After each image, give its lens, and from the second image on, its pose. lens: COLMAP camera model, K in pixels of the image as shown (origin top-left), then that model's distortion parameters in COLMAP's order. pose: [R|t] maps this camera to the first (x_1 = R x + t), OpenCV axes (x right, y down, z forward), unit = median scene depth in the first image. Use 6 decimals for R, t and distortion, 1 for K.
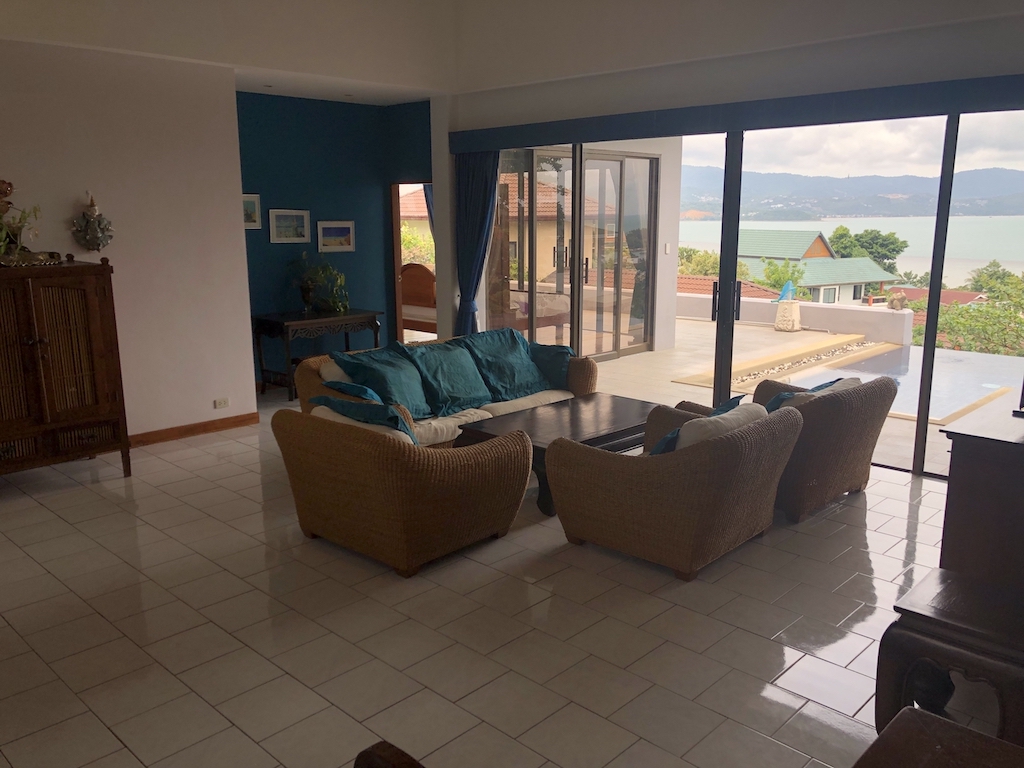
lens RADIAL K [[840.0, 0, 514.0], [0, 840.0, 383.5], [0, 0, 1]] dist [0.031325, -0.014010]
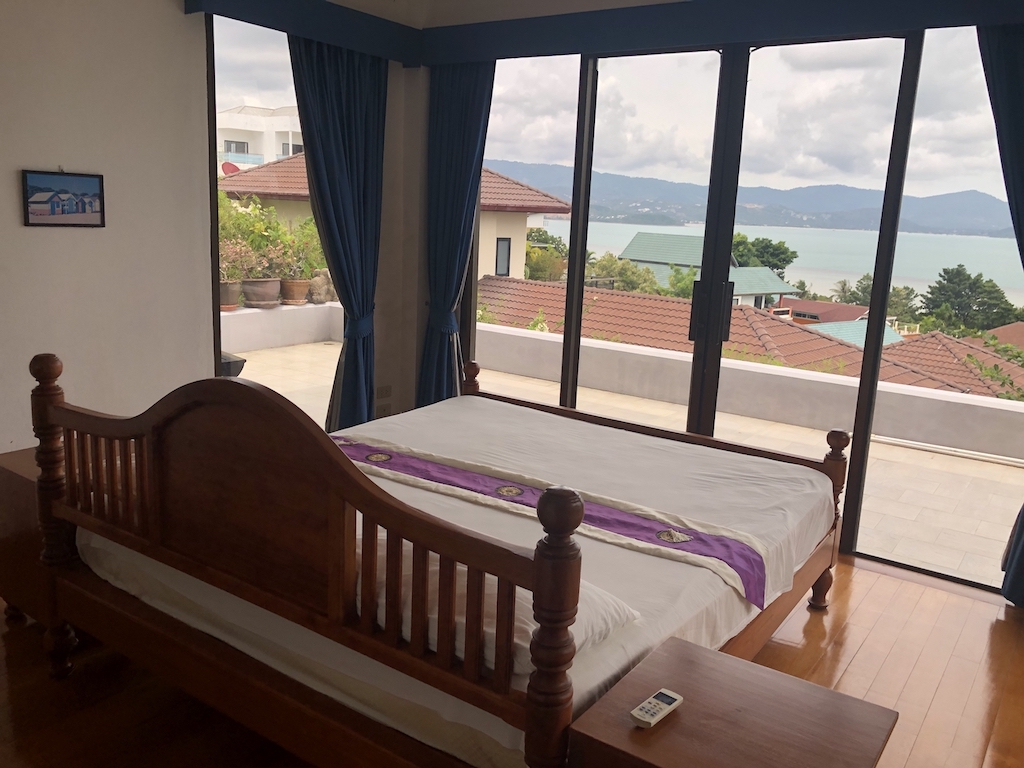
lens RADIAL K [[840.0, 0, 514.0], [0, 840.0, 383.5], [0, 0, 1]] dist [0.031325, -0.014010]
pose [[0.988073, 0.019198, 0.152785, -0.010328], [-0.020370, 0.999774, 0.006109, -0.017828], [-0.152633, -0.009148, 0.988241, 0.098413]]
